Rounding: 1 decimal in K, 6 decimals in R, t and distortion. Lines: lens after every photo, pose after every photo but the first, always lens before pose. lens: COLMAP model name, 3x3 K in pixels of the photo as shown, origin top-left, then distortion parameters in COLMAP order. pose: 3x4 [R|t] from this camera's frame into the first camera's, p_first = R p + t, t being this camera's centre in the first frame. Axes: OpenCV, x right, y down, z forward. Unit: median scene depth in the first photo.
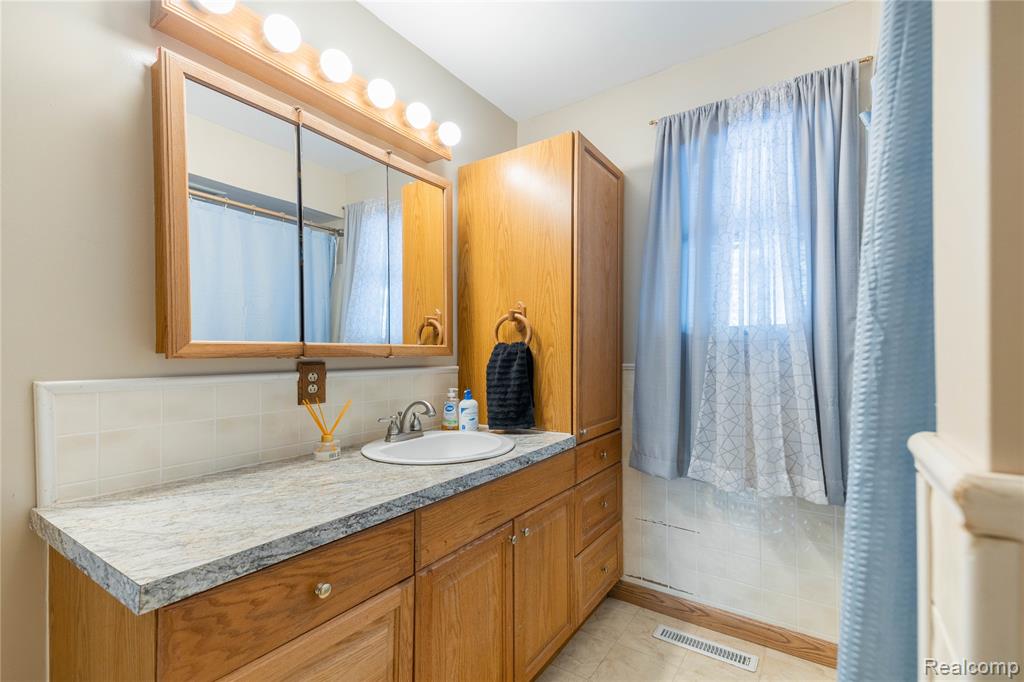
lens RADIAL K [[420.7, 0, 515.0], [0, 420.7, 352.1], [0, 0, 1]] dist [0.030972, 0.000070]
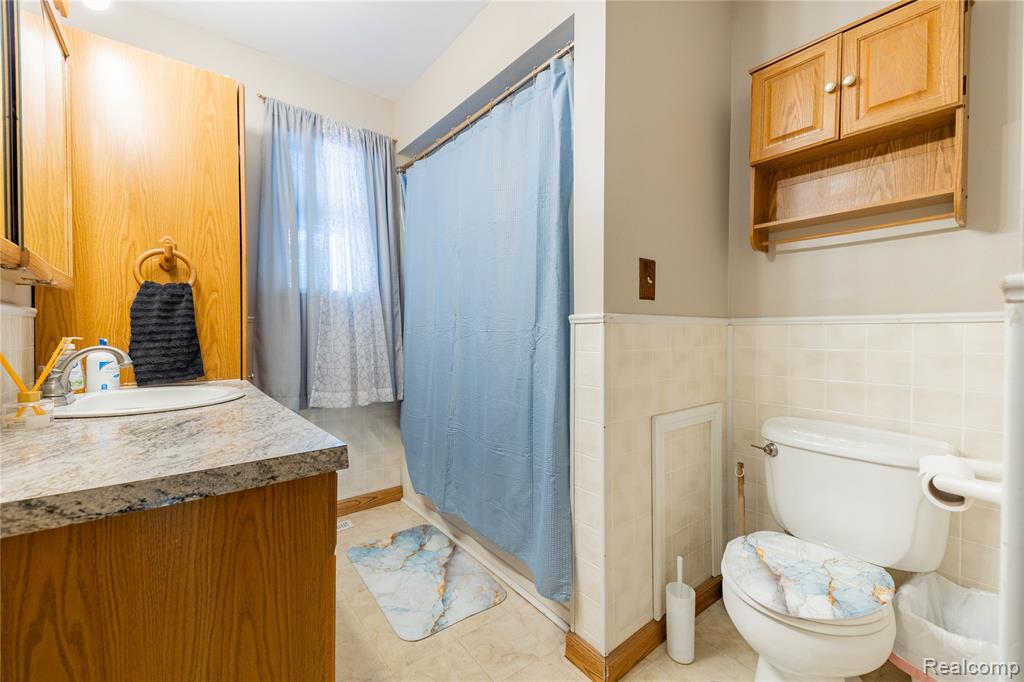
lens RADIAL K [[416.5, 0, 513.7], [0, 416.5, 337.9], [0, 0, 1]] dist [0.054130, -0.020856]
pose [[0.280355, -0.009609, 0.959848, -0.650324], [-0.005585, 0.999917, 0.011641, 0.076329], [-0.959880, -0.008625, 0.280278, 0.078060]]
